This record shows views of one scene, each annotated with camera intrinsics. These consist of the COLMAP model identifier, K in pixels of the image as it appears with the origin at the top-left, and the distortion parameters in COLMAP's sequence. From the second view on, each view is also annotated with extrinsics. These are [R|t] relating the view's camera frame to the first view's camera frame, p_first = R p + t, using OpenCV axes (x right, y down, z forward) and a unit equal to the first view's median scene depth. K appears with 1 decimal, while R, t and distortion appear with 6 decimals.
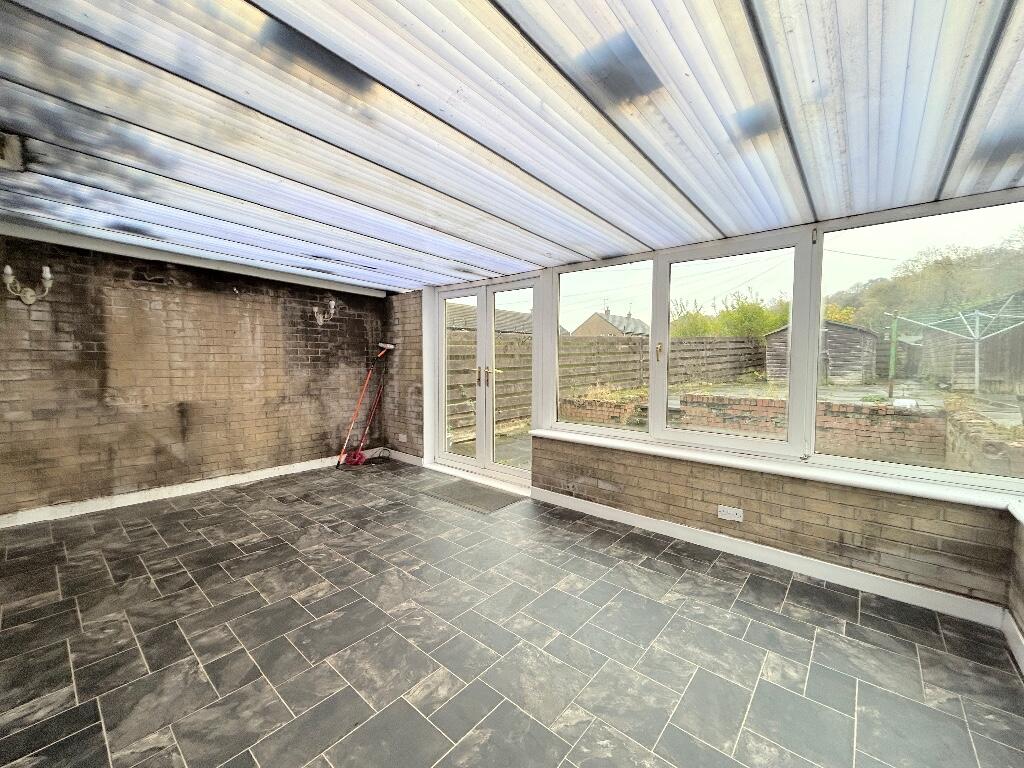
lens RADIAL K [[414.8, 0, 514.1], [0, 414.8, 386.0], [0, 0, 1]] dist [-0.001939, 0.002075]
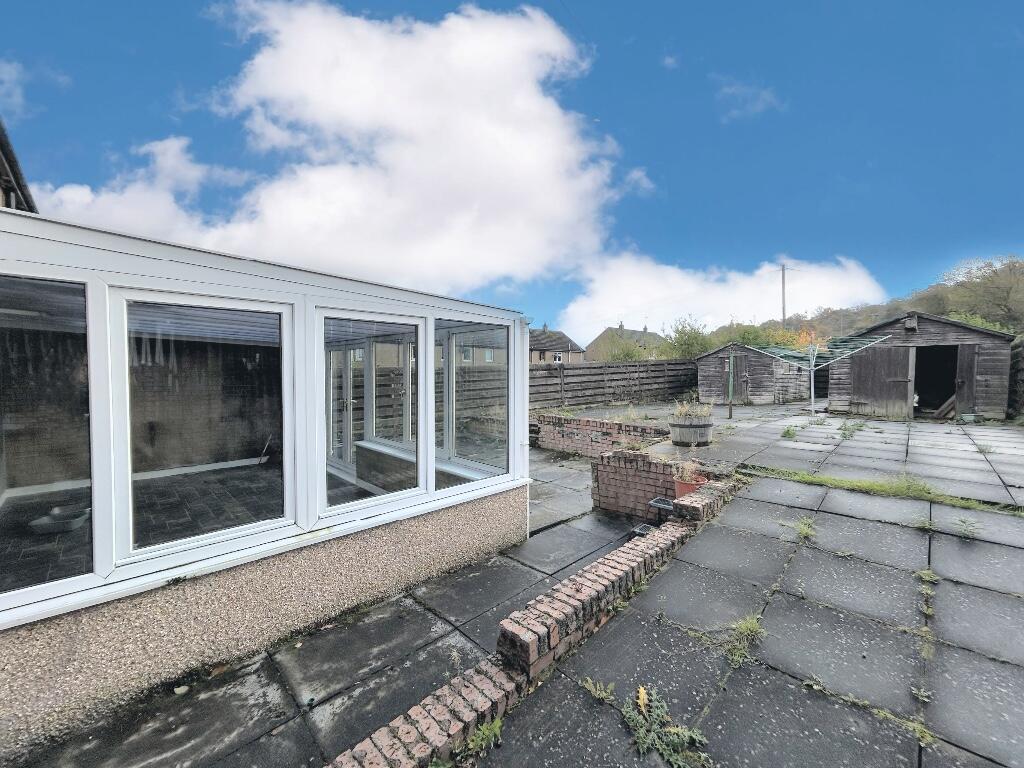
lens RADIAL K [[414.8, 0, 510.5], [0, 414.8, 384.0], [0, 0, 1]] dist [-0.001939, 0.002075]
pose [[0.995264, -0.001652, -0.097190, 0.629031], [-0.001624, 0.999433, -0.033621, -0.045477], [0.097190, 0.033620, 0.994698, -0.408407]]
